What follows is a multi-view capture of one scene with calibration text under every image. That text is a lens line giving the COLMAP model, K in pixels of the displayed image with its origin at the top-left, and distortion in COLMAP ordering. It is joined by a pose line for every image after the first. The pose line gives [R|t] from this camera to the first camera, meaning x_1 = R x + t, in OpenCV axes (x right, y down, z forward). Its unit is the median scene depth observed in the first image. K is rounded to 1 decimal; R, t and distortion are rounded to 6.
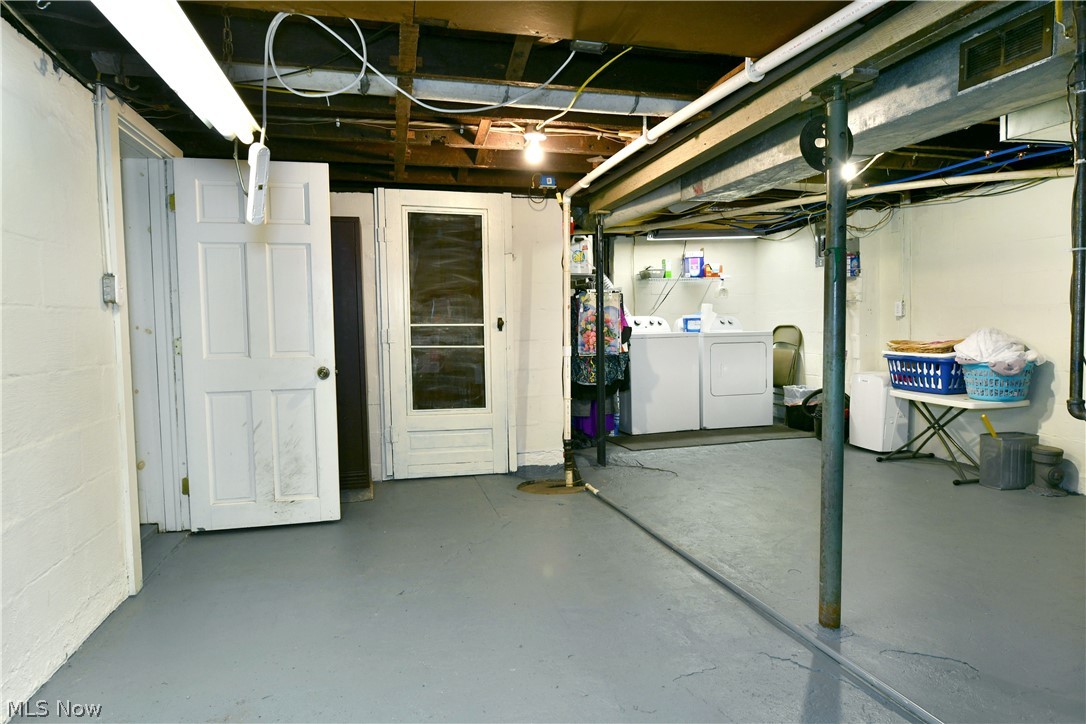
lens RADIAL K [[644.7, 0, 543.0], [0, 644.7, 362.0], [0, 0, 1]] dist [-0.005044, -0.013842]
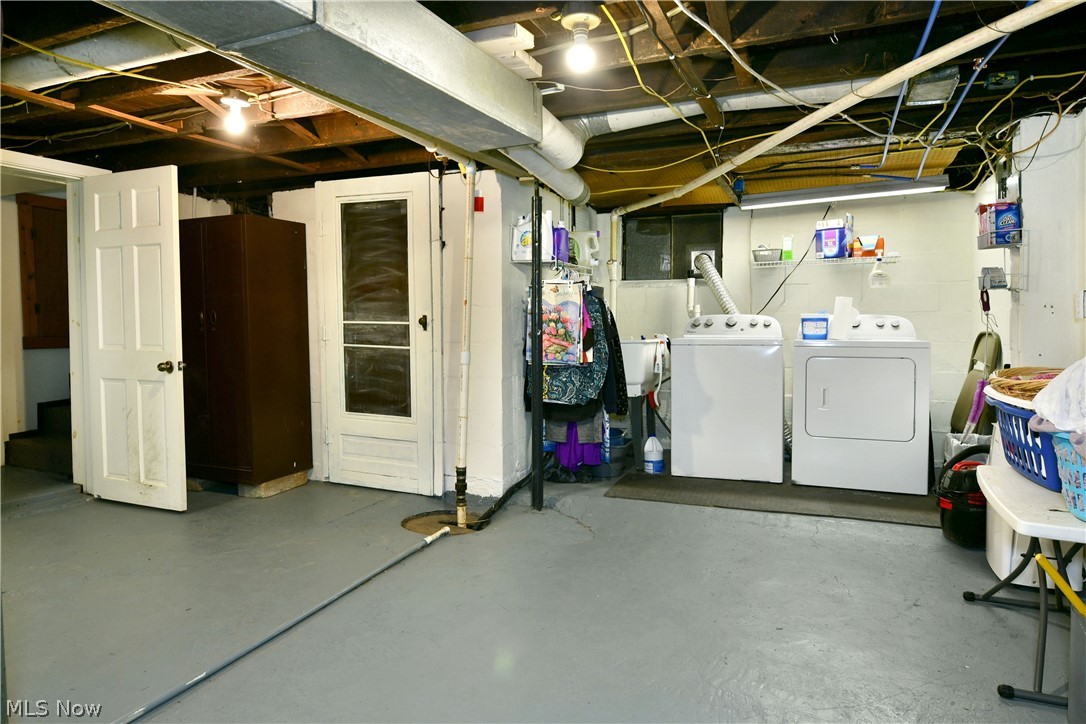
lens RADIAL K [[653.2, 0, 542.7], [0, 653.2, 347.0], [0, 0, 1]] dist [-0.006884, -0.001636]
pose [[0.801003, 0.036855, -0.597525, 0.592844], [-0.048484, 0.998818, -0.003387, -0.031086], [0.596694, 0.031683, 0.801843, 0.398056]]
